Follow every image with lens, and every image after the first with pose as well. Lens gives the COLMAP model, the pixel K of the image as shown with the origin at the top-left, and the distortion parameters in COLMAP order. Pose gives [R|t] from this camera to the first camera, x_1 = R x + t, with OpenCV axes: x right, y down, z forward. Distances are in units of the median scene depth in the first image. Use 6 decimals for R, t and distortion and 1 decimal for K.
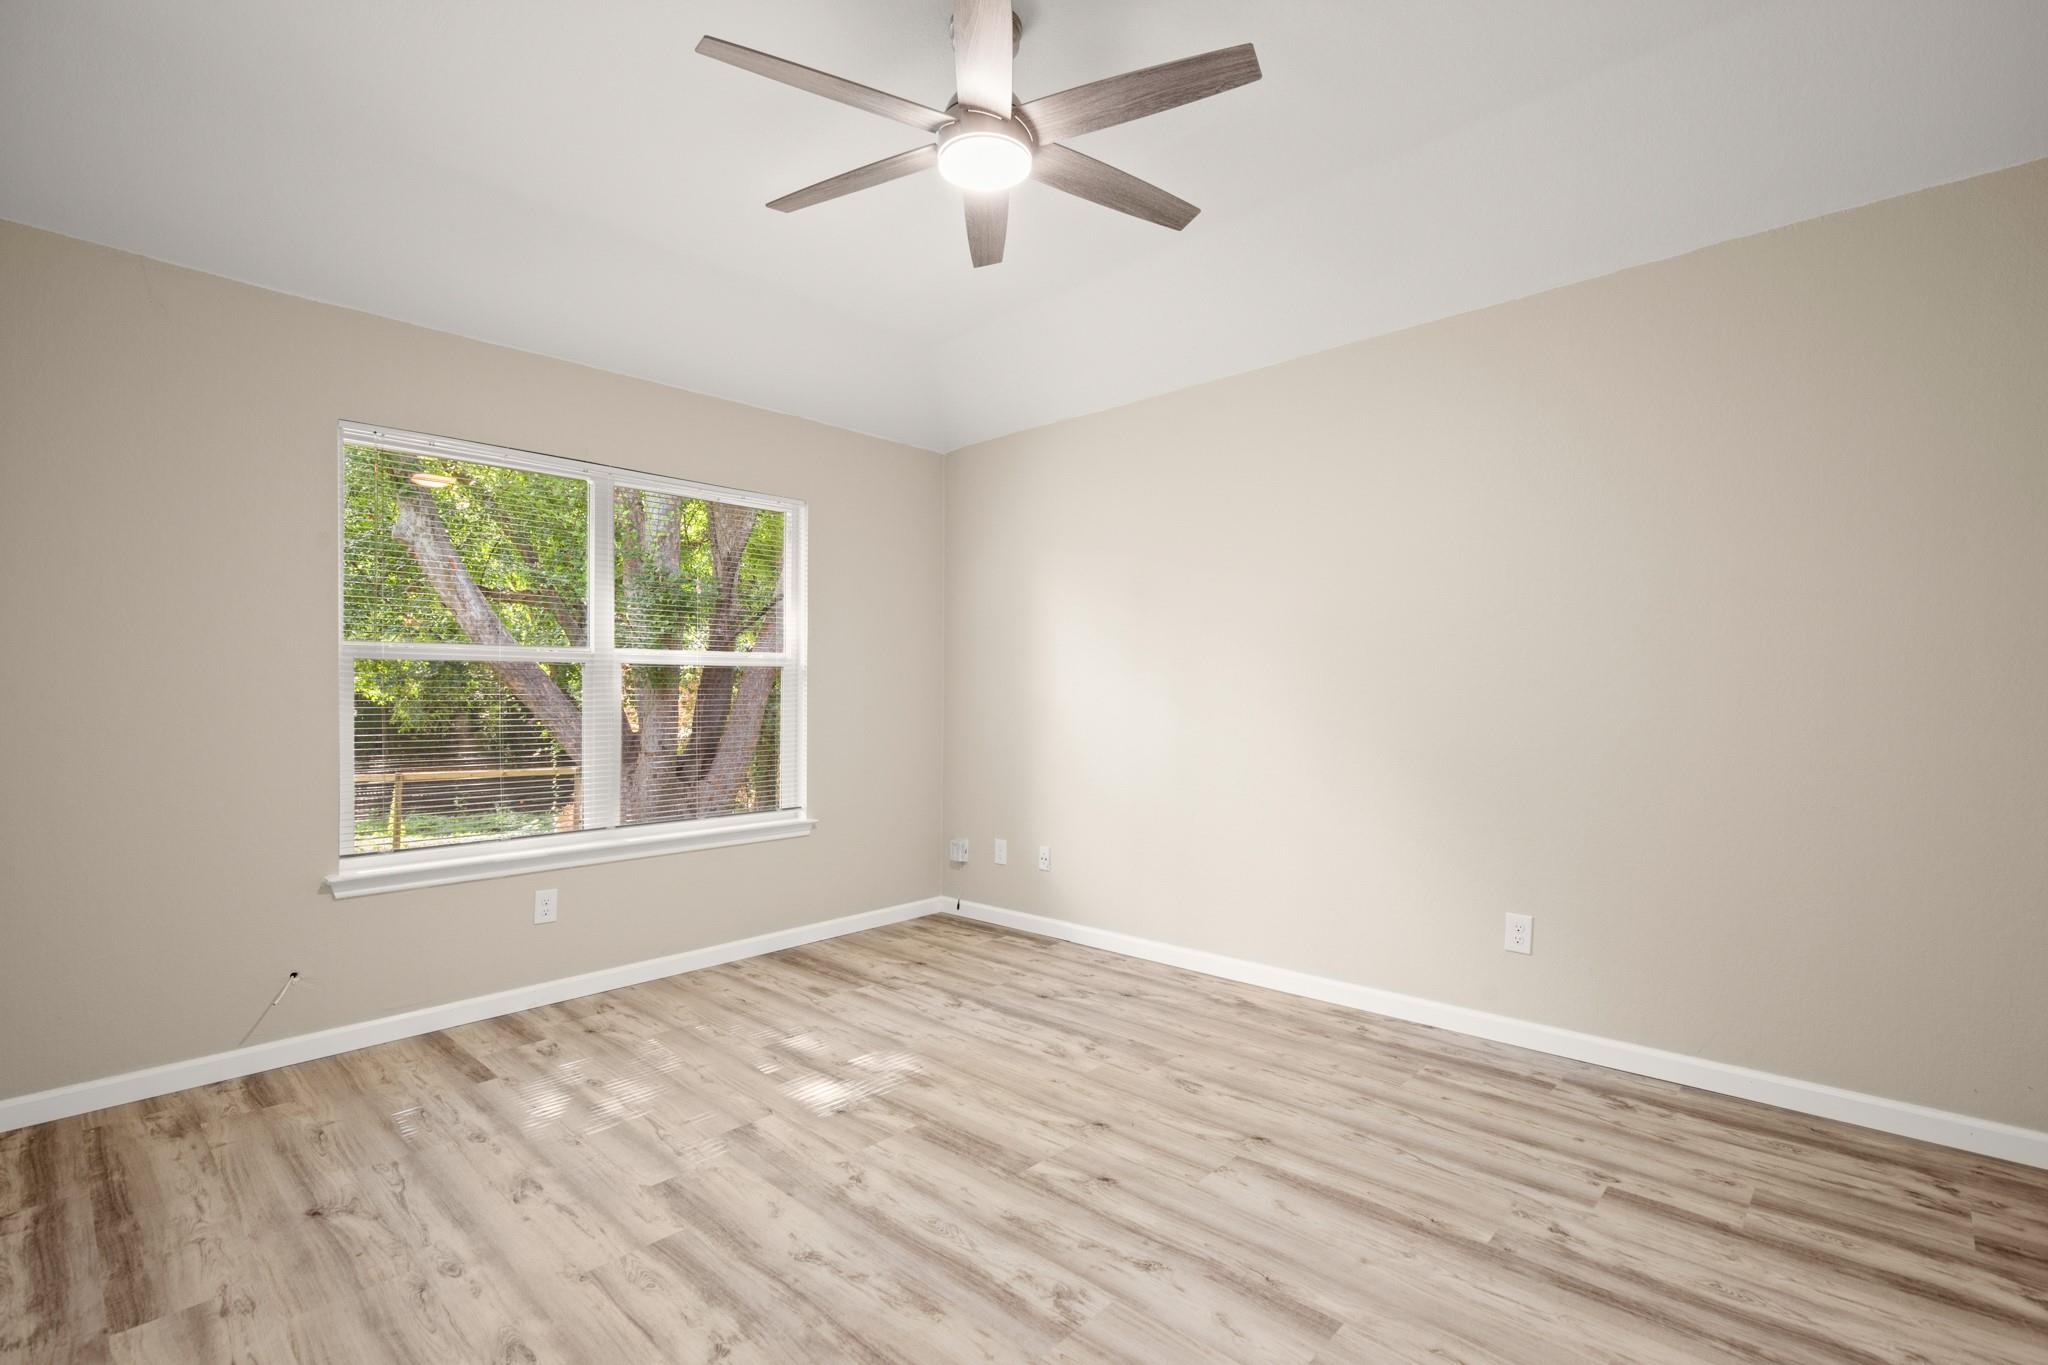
lens RADIAL K [[936.9, 0, 1071.1], [0, 936.9, 719.4], [0, 0, 1]] dist [-0.002740, 0.000012]
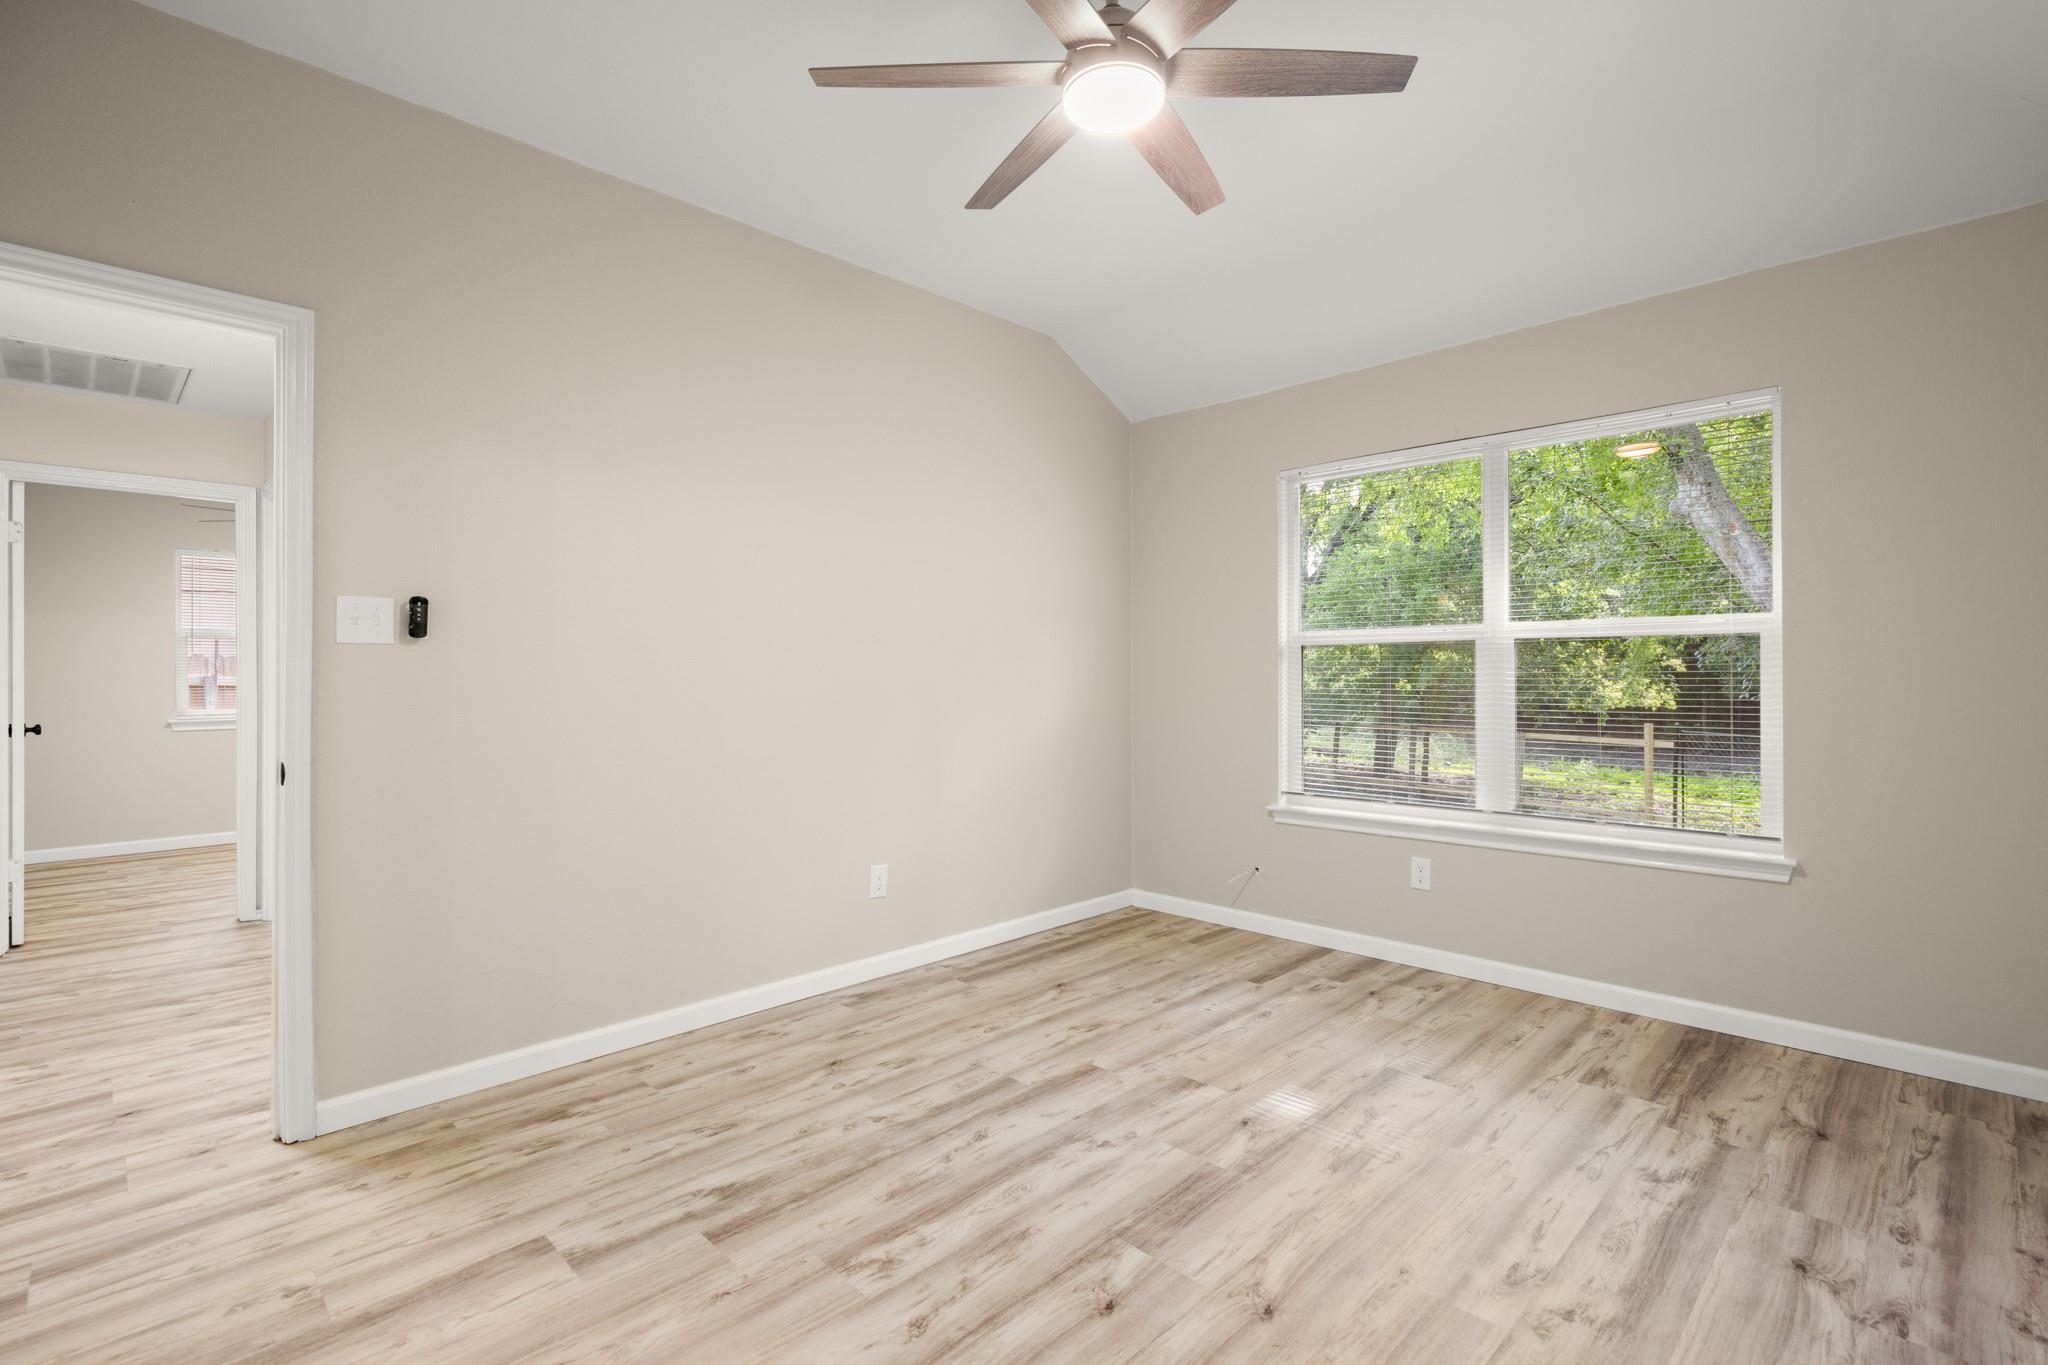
lens RADIAL K [[936.9, 0, 1024.4], [0, 936.9, 664.8], [0, 0, 1]] dist [-0.002740, 0.000012]
pose [[-0.055156, -0.003376, -0.998472, 0.585287], [-0.024571, 0.999696, -0.002023, -0.024775], [0.998175, 0.024422, -0.055222, 0.691564]]
